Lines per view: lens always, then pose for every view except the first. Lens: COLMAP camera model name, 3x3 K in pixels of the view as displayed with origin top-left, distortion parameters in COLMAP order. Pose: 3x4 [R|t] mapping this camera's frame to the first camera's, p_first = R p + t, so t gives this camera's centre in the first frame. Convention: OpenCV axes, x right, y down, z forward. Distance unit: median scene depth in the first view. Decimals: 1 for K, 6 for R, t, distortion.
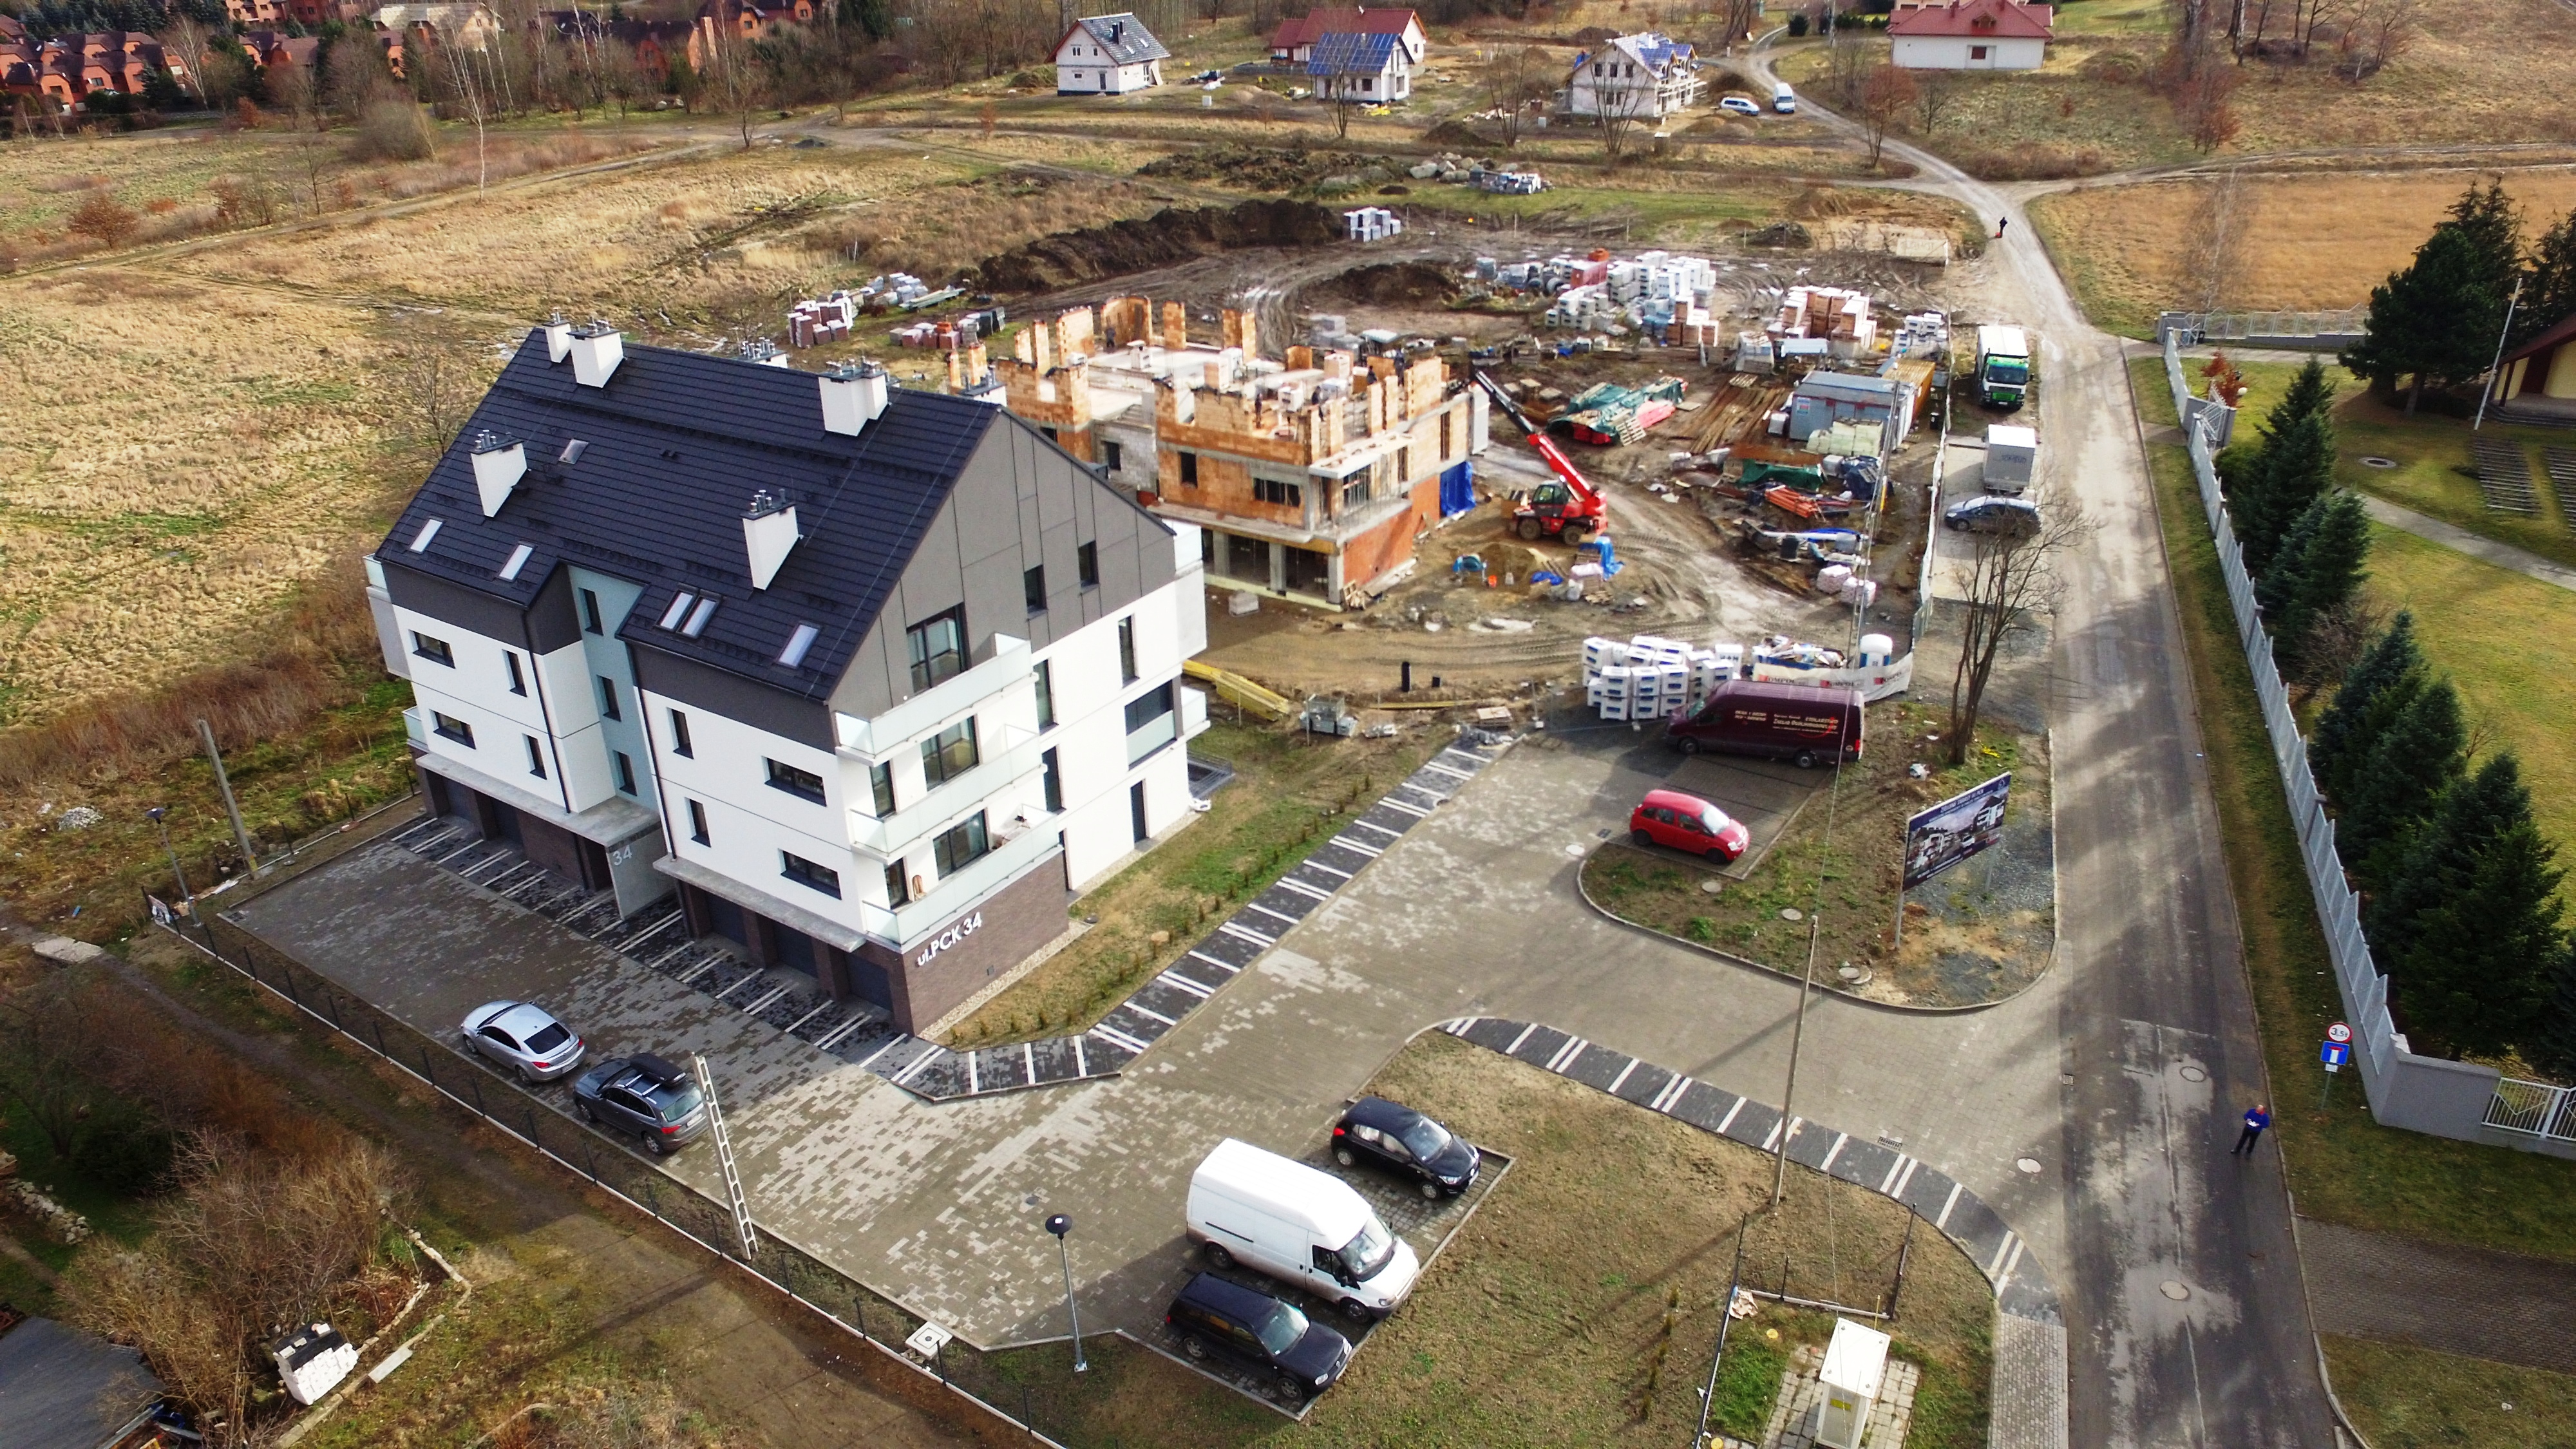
lens RADIAL K [[1744.9, 0, 1305.3], [0, 1744.9, 734.2], [0, 0, 1]] dist [-0.122264, 0.088864]
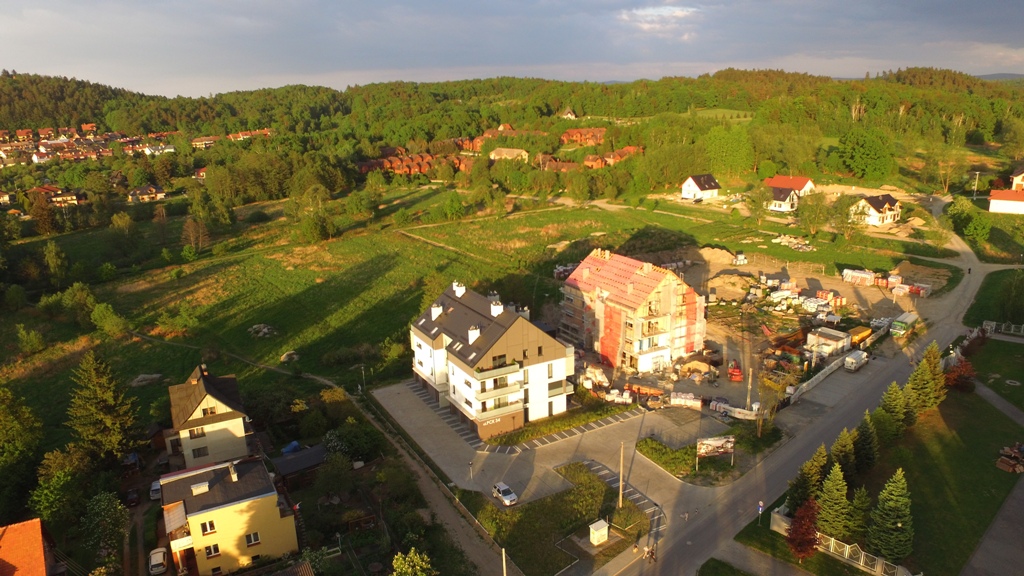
lens RADIAL K [[693.6, 0, 516.9], [0, 693.6, 288.5], [0, 0, 1]] dist [-0.122264, 0.088864]
pose [[0.892199, 0.120856, -0.435172, 0.550360], [-0.196272, 0.971545, -0.132582, -0.000954], [0.406766, 0.203702, 0.890532, -0.640190]]
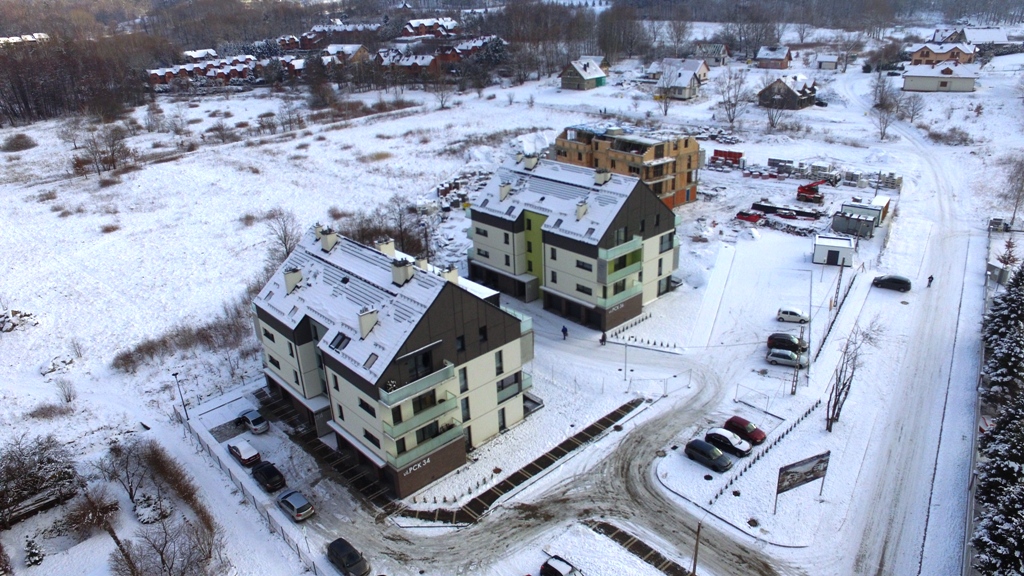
lens RADIAL K [[693.6, 0, 518.0], [0, 693.6, 287.1], [0, 0, 1]] dist [-0.122264, 0.088864]
pose [[0.973672, 0.078375, -0.214057, 0.145237], [-0.087861, 0.995512, -0.035150, -0.125967], [0.210342, 0.053032, 0.976188, -0.059178]]
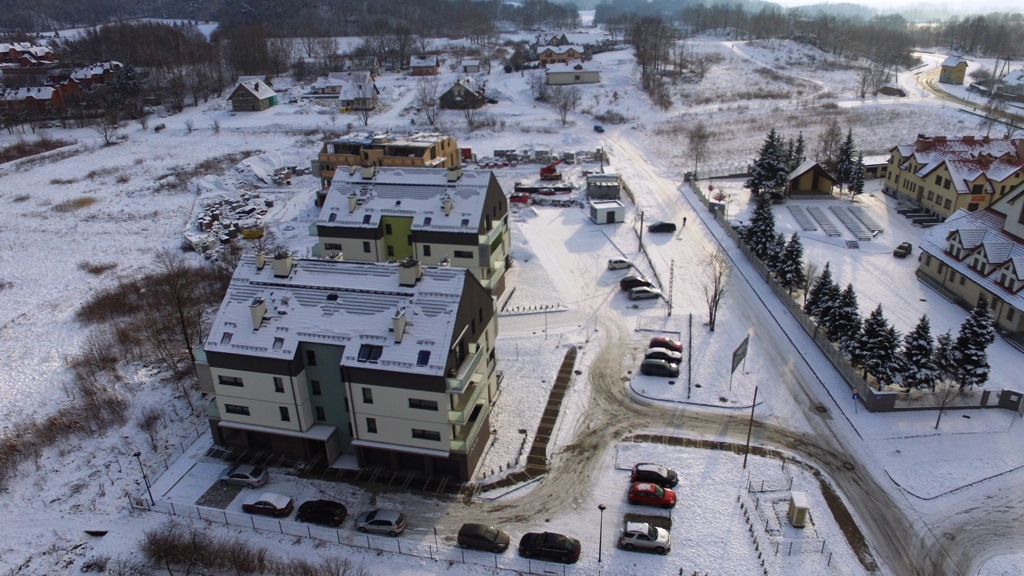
lens RADIAL K [[693.6, 0, 520.3], [0, 693.6, 290.6], [0, 0, 1]] dist [-0.122264, 0.088864]
pose [[0.937024, -0.138470, 0.320643, -0.403666], [0.156811, 0.987111, -0.031970, -0.083052], [-0.312083, 0.080237, 0.946660, -0.149550]]
